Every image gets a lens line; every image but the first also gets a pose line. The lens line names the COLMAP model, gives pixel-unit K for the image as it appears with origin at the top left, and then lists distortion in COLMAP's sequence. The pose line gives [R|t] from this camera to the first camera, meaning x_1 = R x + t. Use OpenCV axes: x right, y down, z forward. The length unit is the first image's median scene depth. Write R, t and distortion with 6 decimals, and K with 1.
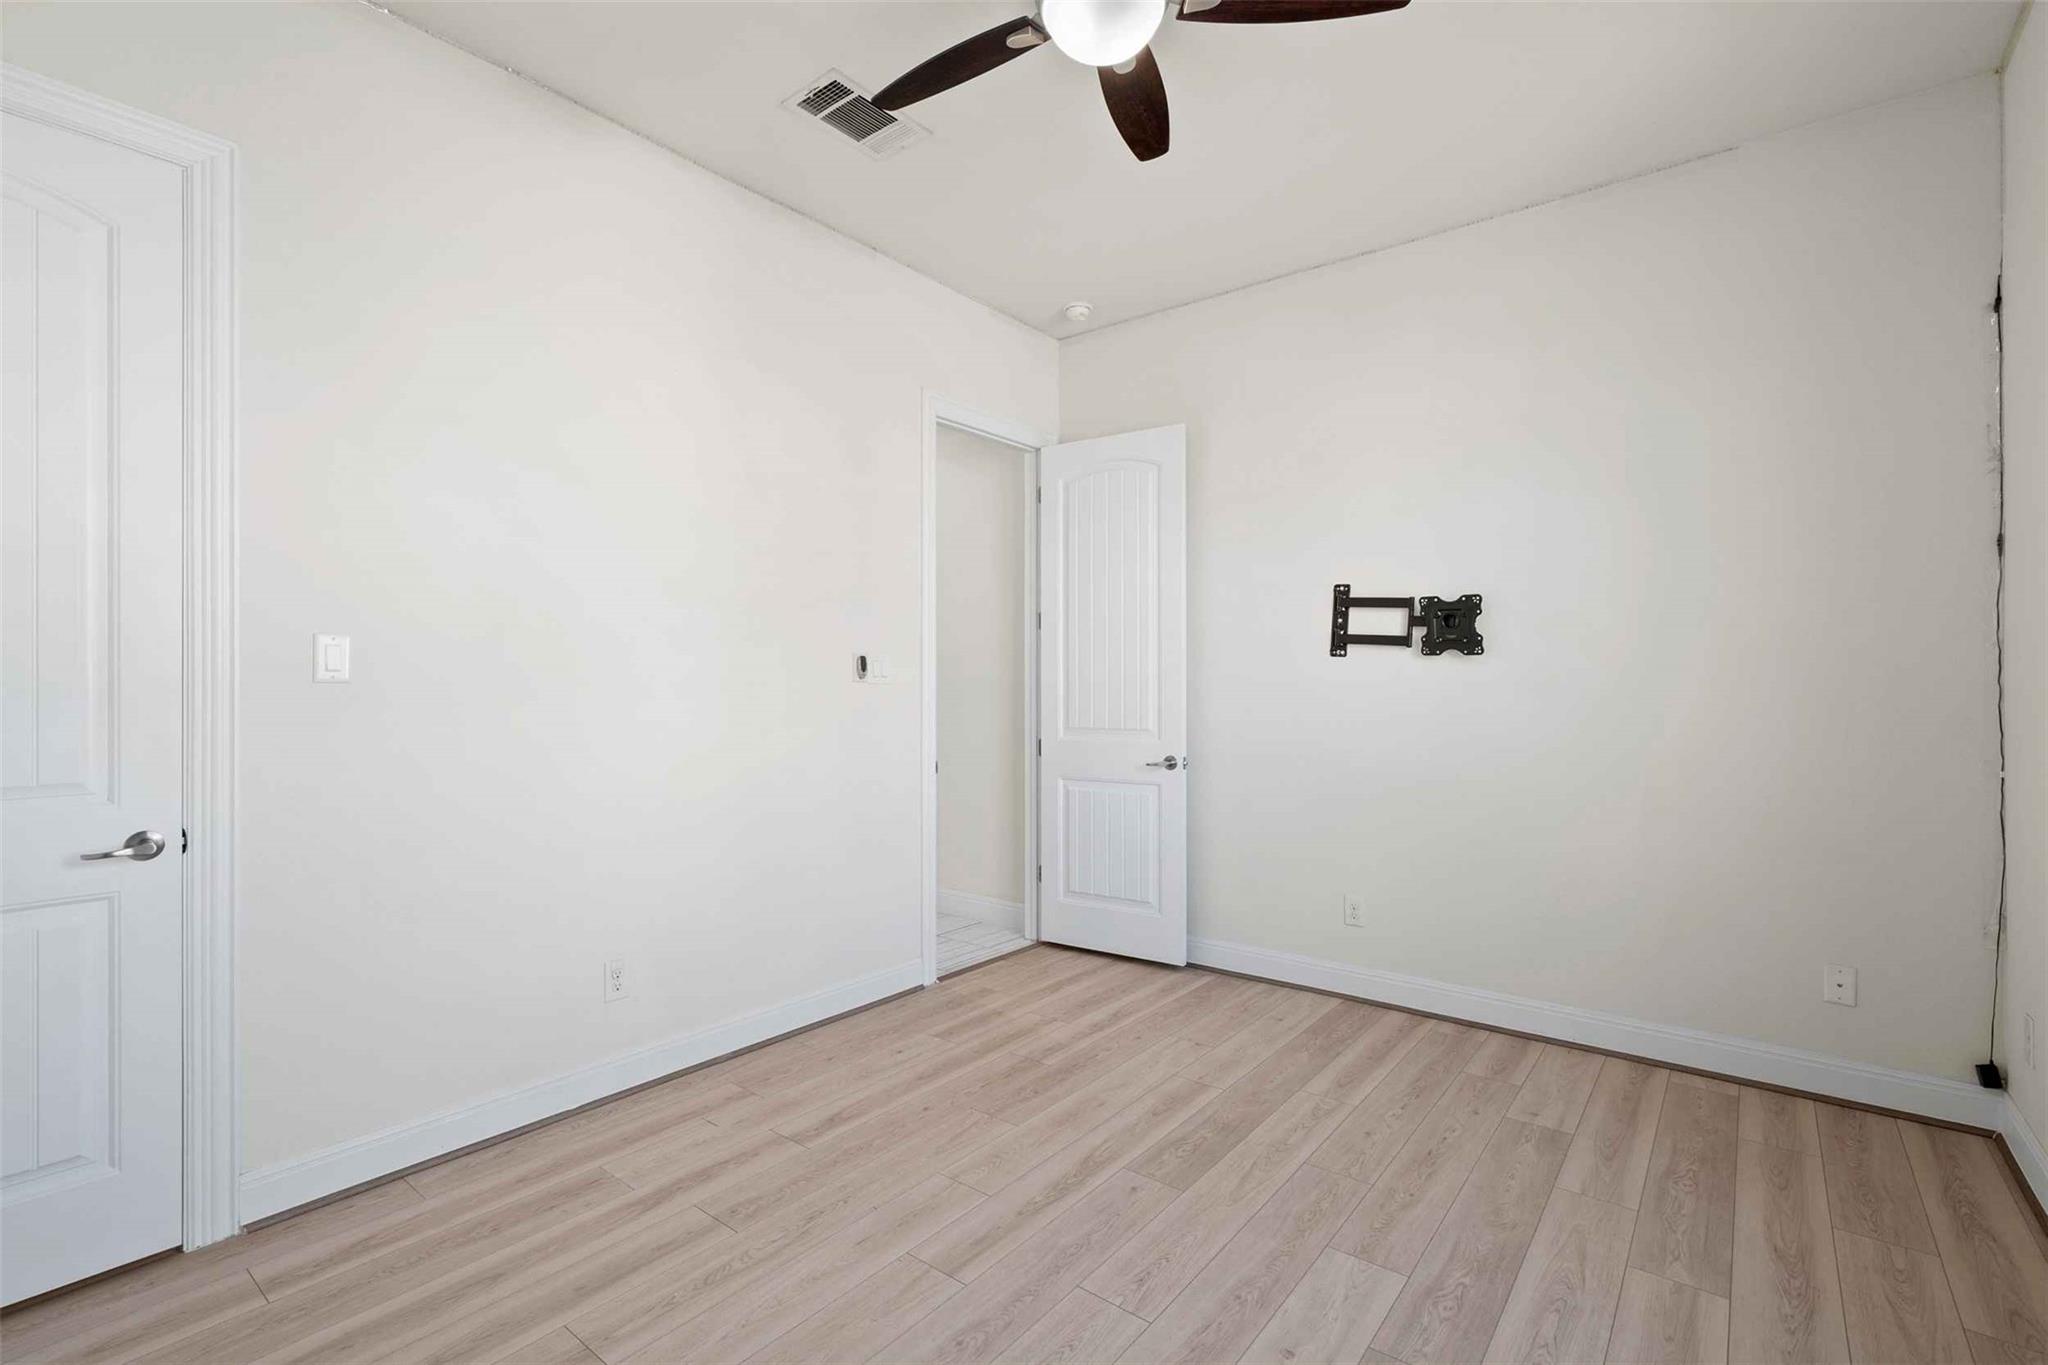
lens RADIAL K [[920.2, 0, 1025.8], [0, 920.2, 684.8], [0, 0, 1]] dist [-0.007501, 0.002451]
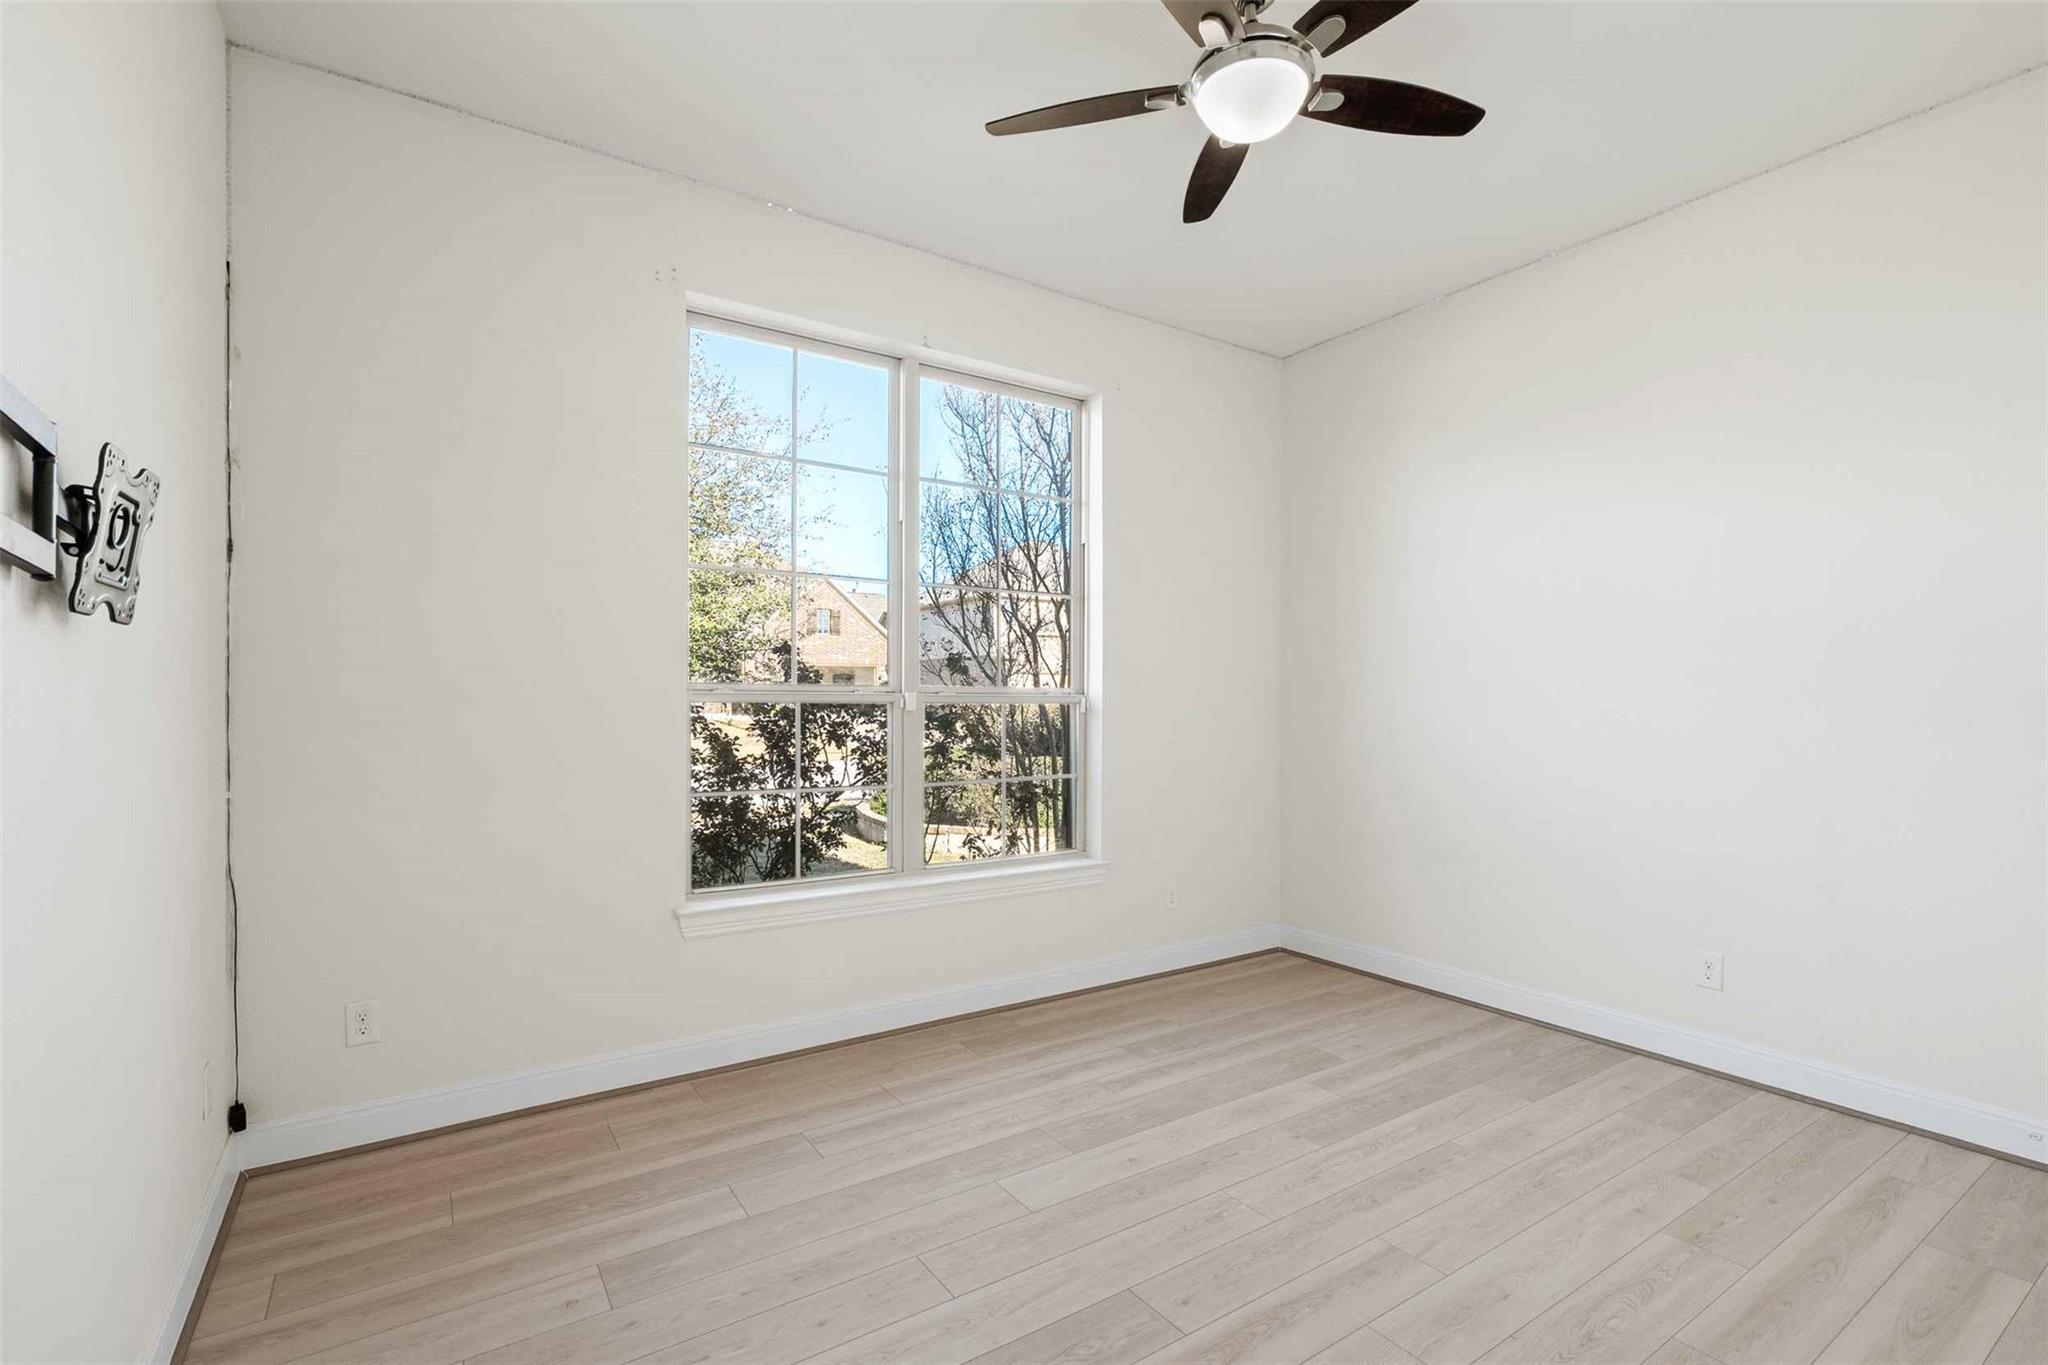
lens RADIAL K [[920.2, 0, 1025.0], [0, 920.2, 677.6], [0, 0, 1]] dist [-0.007501, 0.002451]
pose [[-0.952820, 0.007706, 0.303438, -0.000661], [0.000142, 0.999689, -0.024943, 0.000297], [-0.303535, -0.023723, -0.952525, 2.077922]]
